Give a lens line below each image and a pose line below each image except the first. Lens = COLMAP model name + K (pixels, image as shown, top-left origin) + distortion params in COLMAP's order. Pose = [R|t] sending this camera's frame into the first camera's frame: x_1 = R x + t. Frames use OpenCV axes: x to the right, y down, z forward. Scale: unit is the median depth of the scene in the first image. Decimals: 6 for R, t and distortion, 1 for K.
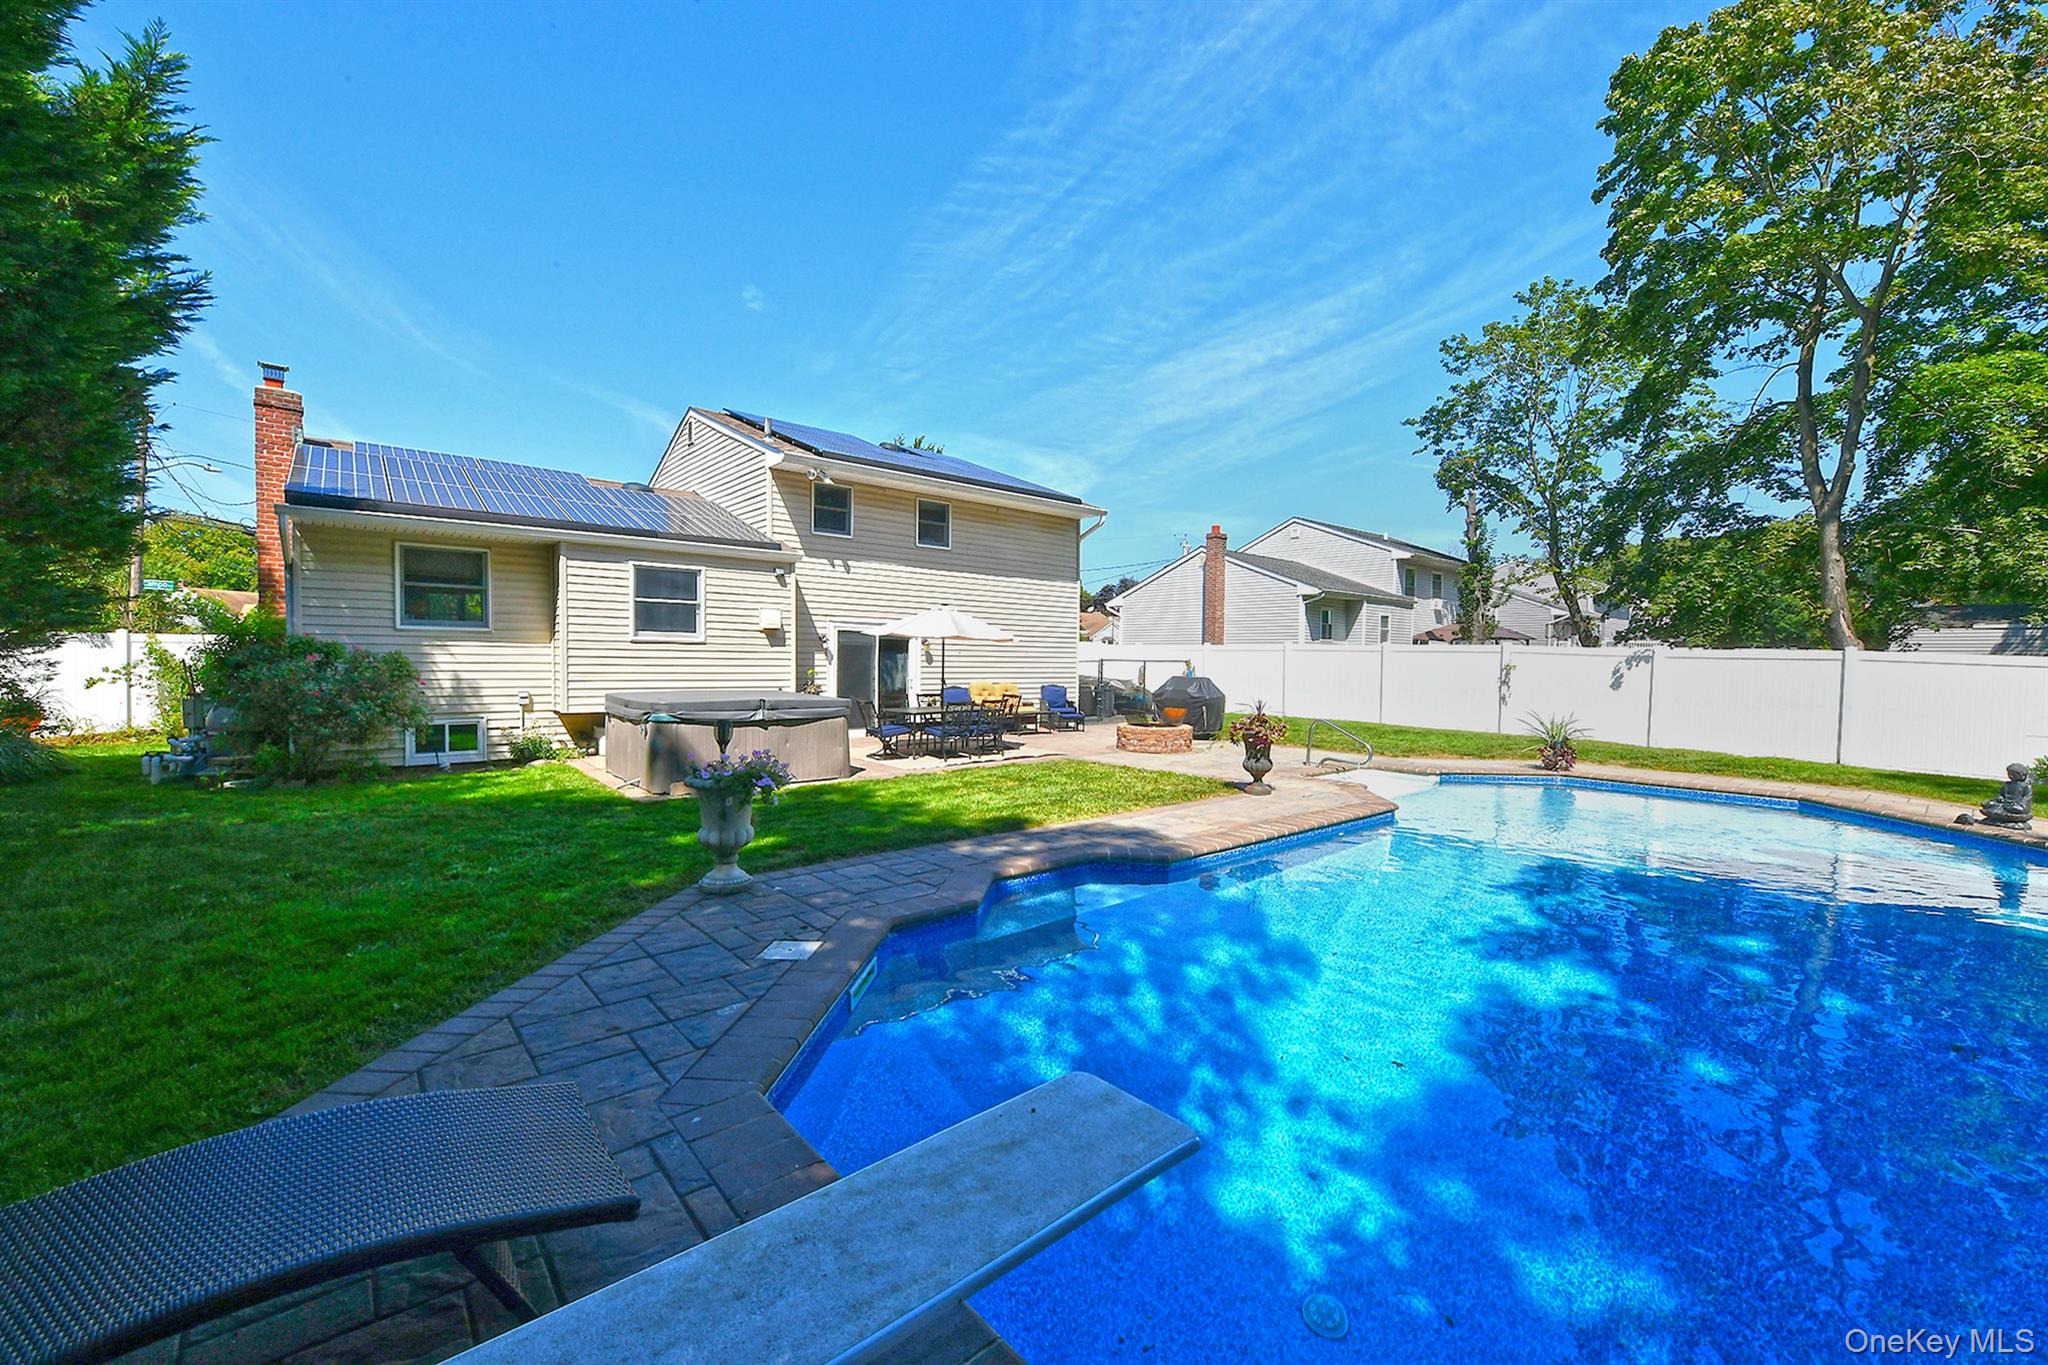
lens RADIAL K [[822.5, 0, 1024.0], [0, 822.5, 682.5], [0, 0, 1]] dist [0.000111, 0.000268]
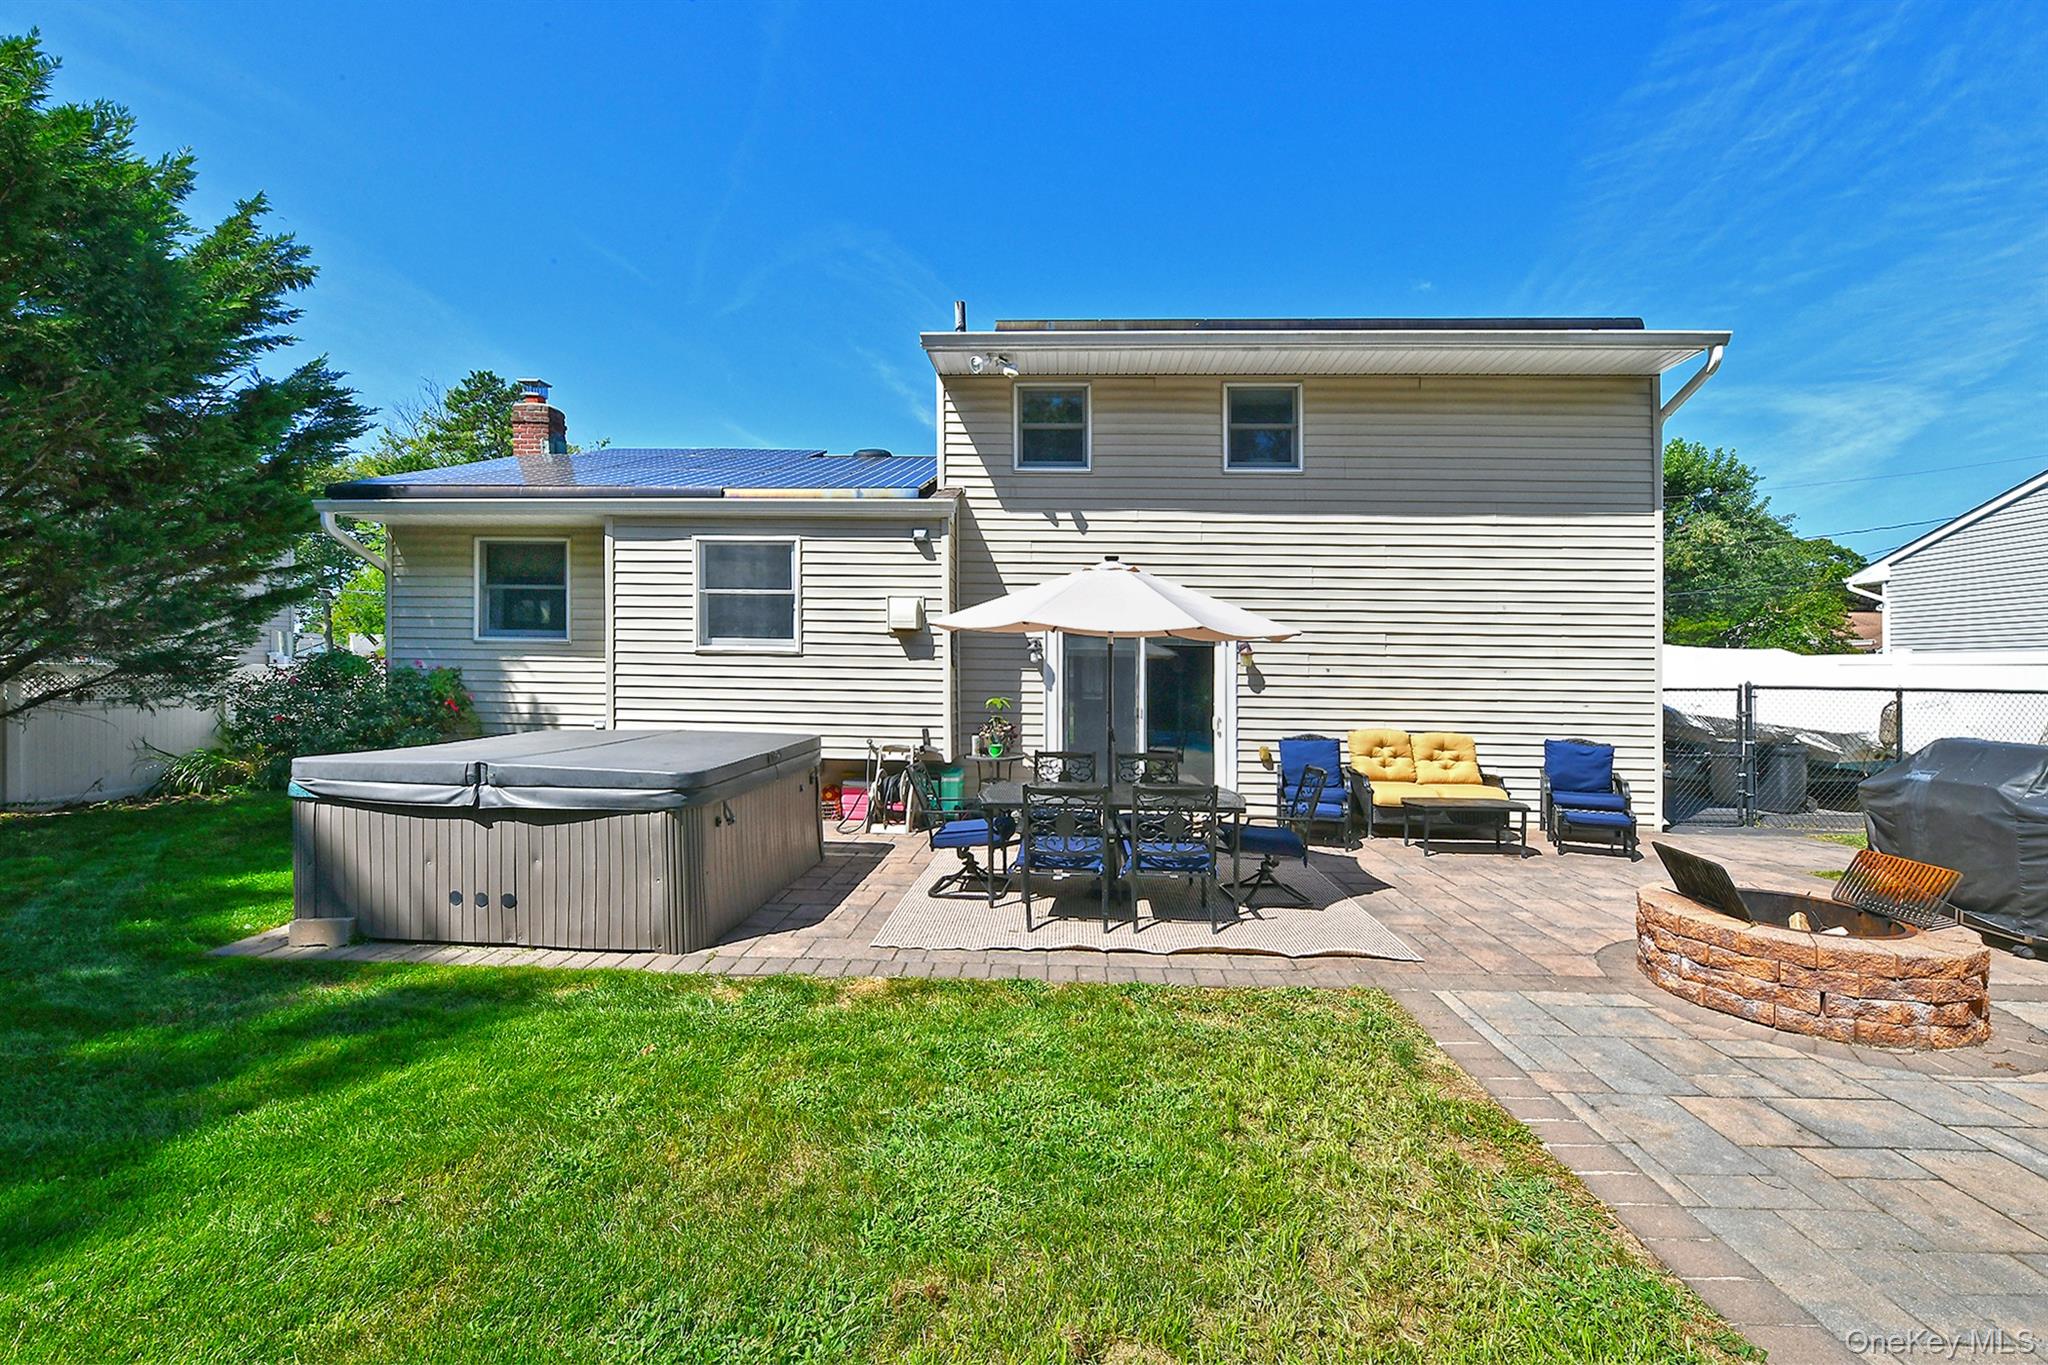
lens RADIAL K [[805.6, 0, 1062.3], [0, 805.6, 703.0], [0, 0, 1]] dist [-0.003640, -0.000032]
pose [[0.733278, 0.020414, -0.679623, 0.176300], [-0.025321, 0.999676, 0.002708, -0.015382], [0.679458, 0.015224, 0.733557, 0.619335]]
